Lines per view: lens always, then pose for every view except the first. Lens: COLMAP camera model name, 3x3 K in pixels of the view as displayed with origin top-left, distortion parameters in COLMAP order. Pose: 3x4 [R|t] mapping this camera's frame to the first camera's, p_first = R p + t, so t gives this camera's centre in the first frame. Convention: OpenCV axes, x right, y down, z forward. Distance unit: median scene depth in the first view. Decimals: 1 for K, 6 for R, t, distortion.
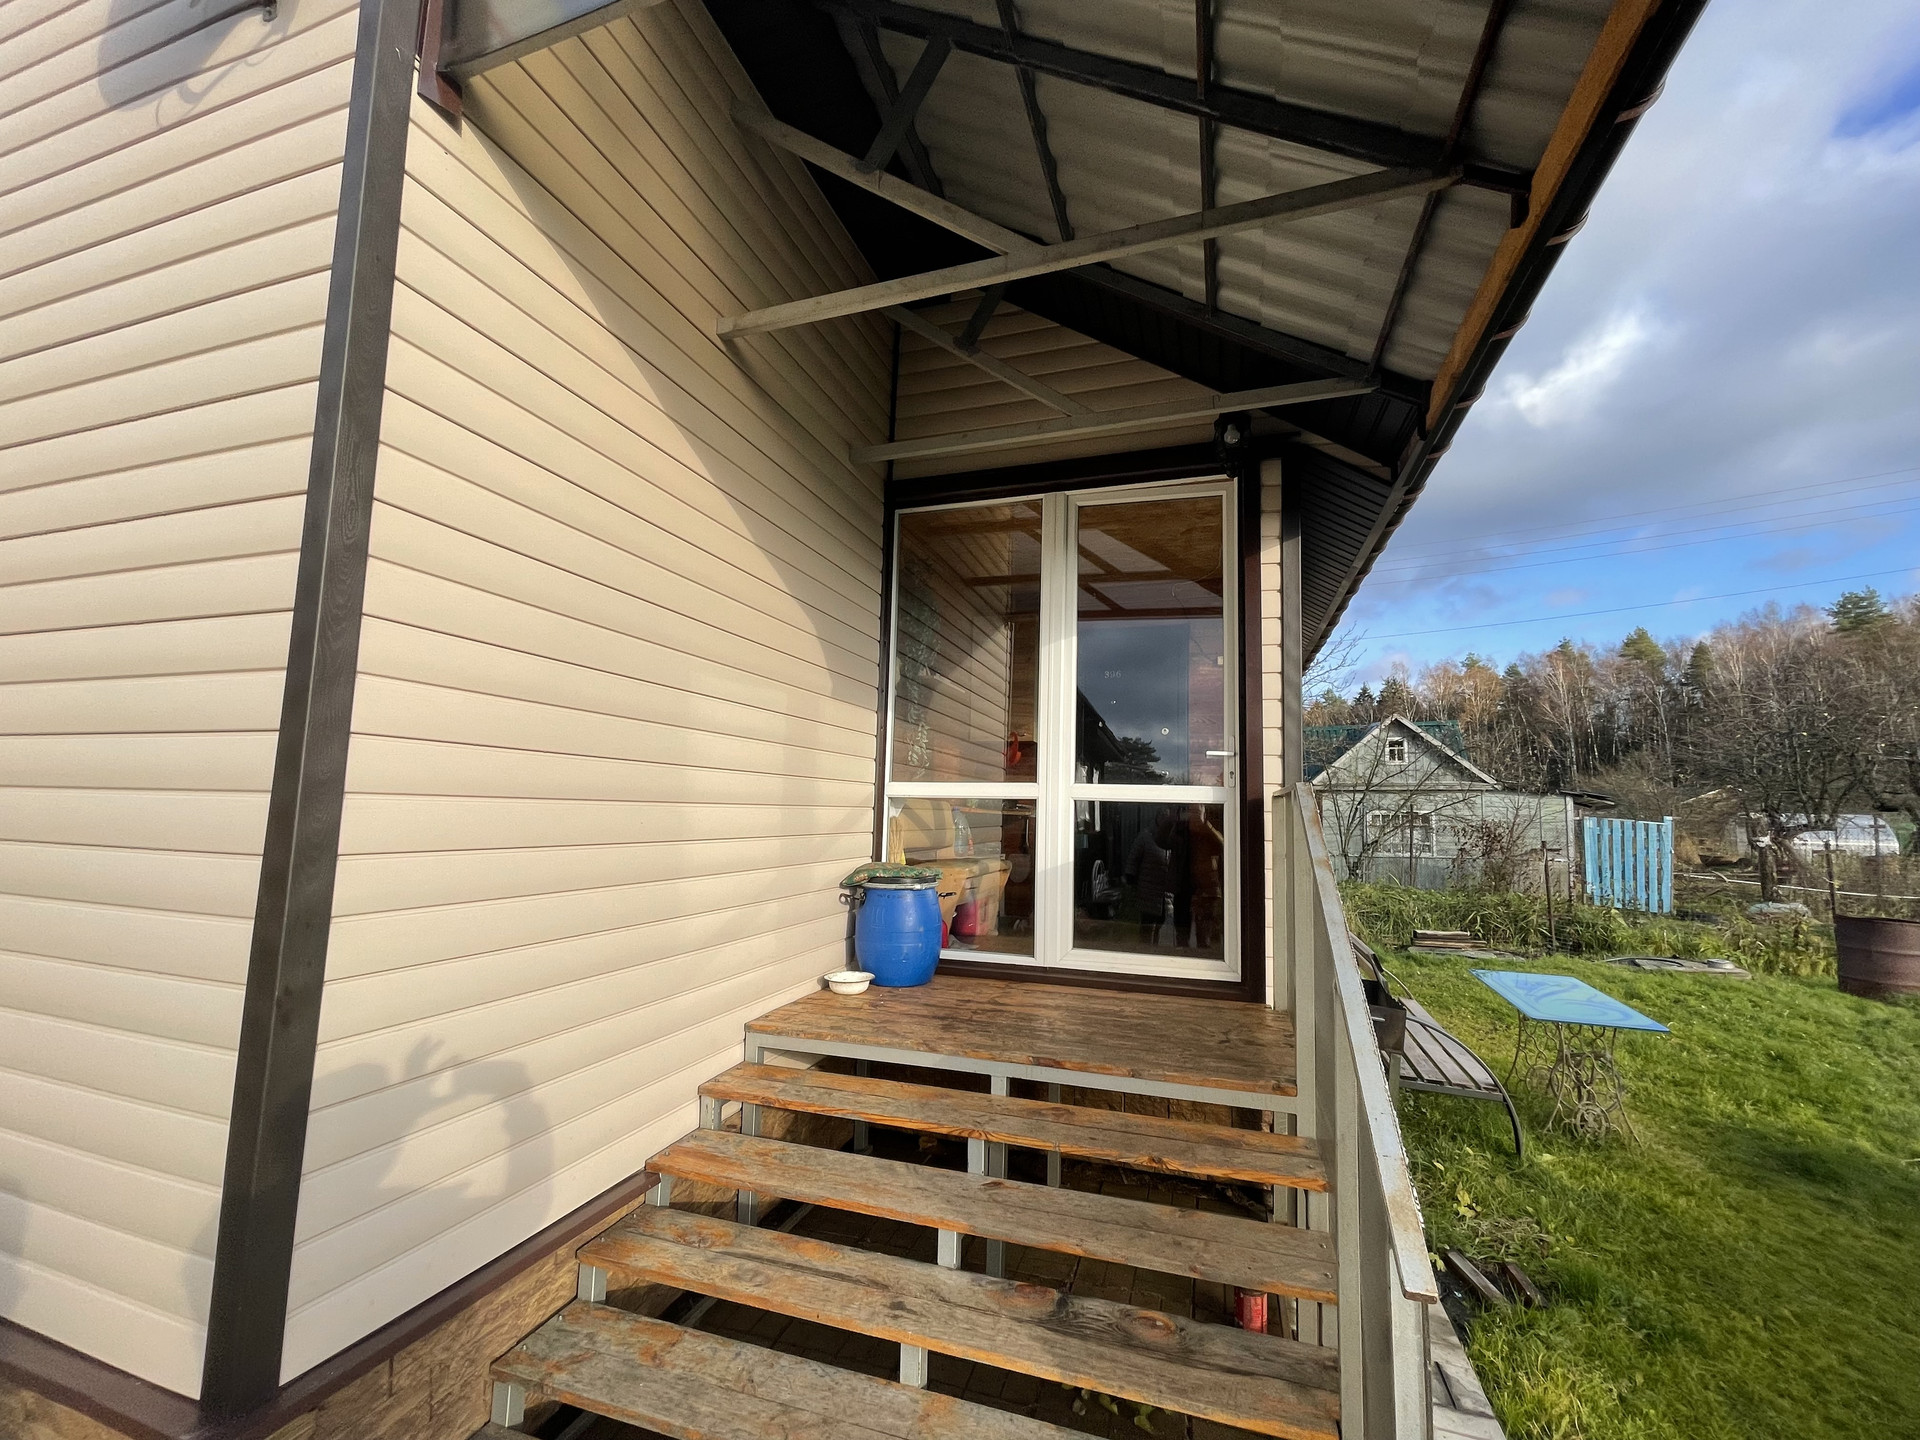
lens RADIAL K [[769.4, 0, 962.3], [0, 769.4, 722.2], [0, 0, 1]] dist [0.000465, -0.001058]
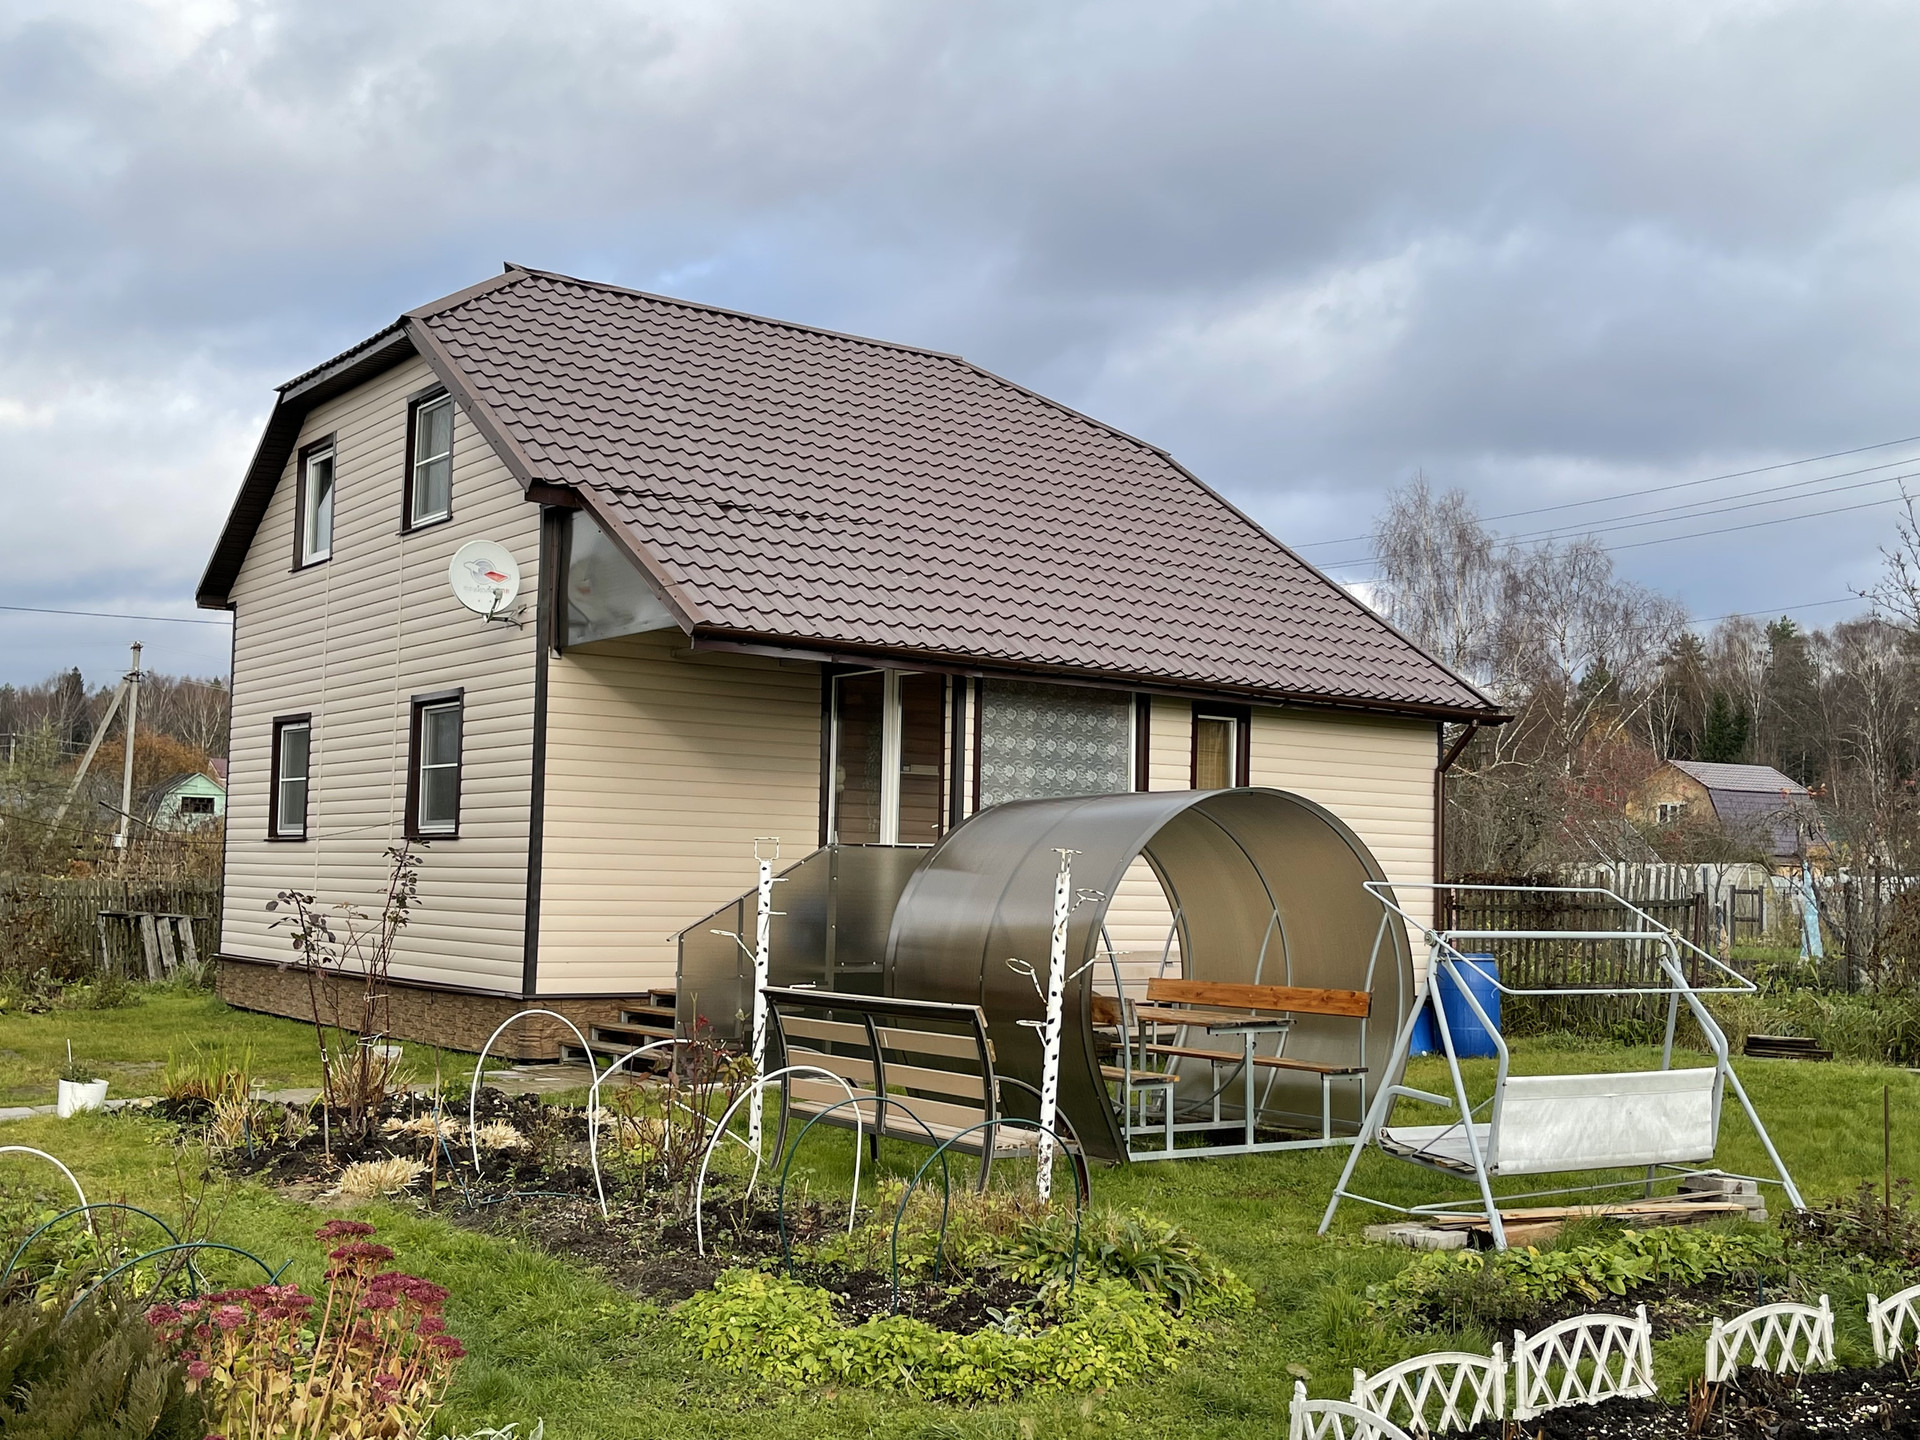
lens RADIAL K [[2096.2, 0, 970.9], [0, 2096.2, 722.9], [0, 0, 1]] dist [0.063773, 0.000000]
pose [[0.805311, -0.049469, -0.590785, 3.024565], [0.063273, 0.997993, 0.002682, -0.188535], [0.589467, -0.039540, 0.806824, -2.612477]]
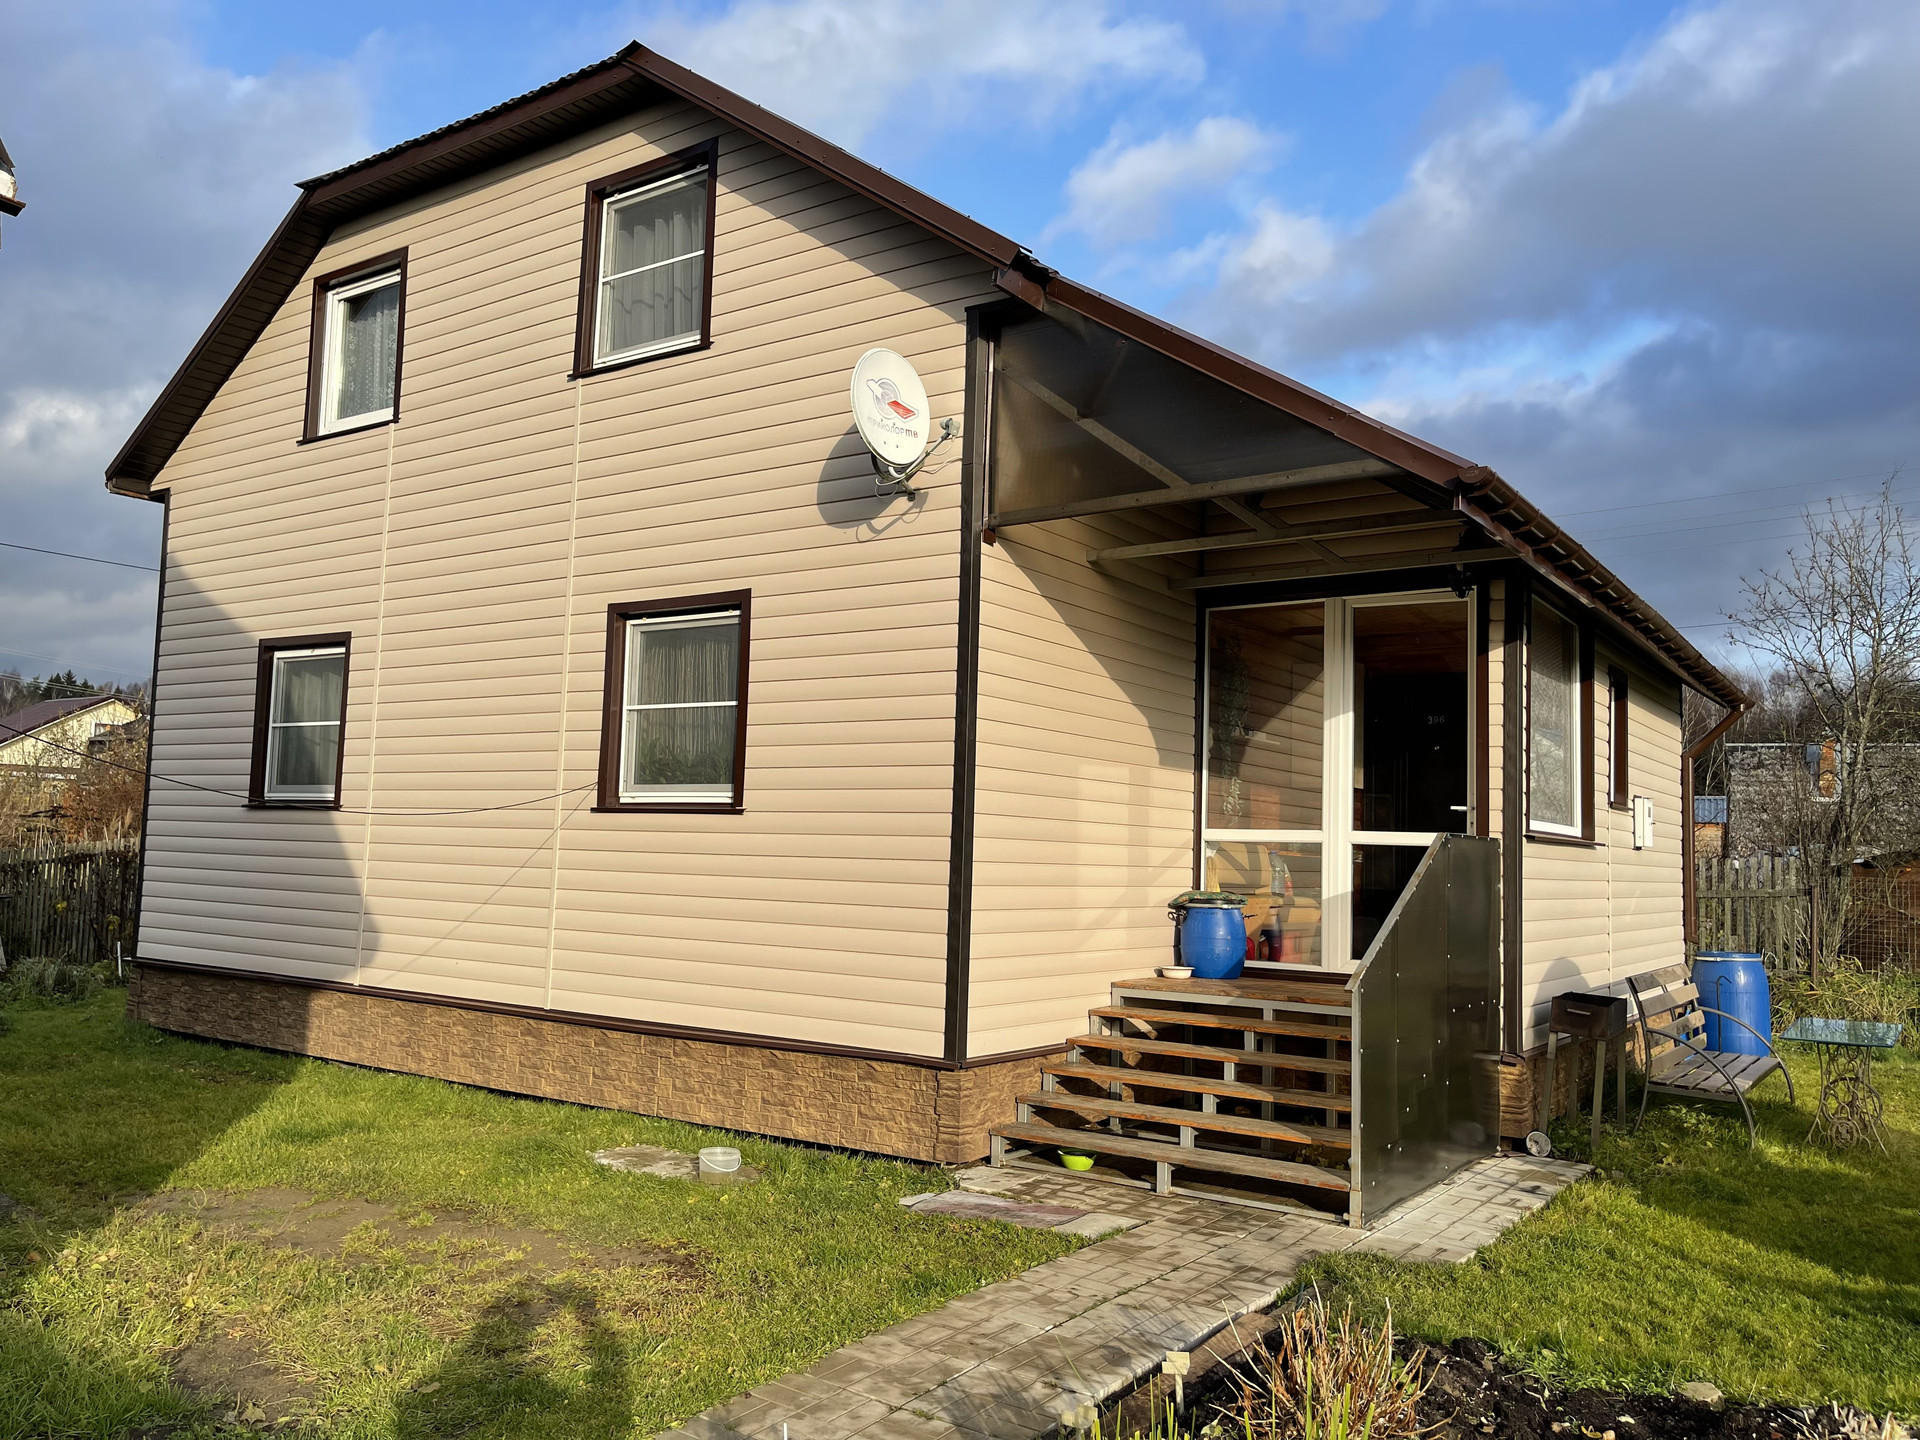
lens RADIAL K [[1474.3, 0, 945.7], [0, 1474.3, 729.5], [0, 0, 1]] dist [0.034279, -0.010283]
pose [[0.956221, -0.018624, -0.292053, 0.220304], [0.024614, 0.999555, 0.016848, -0.144402], [0.291609, -0.023299, 0.956254, -1.517279]]
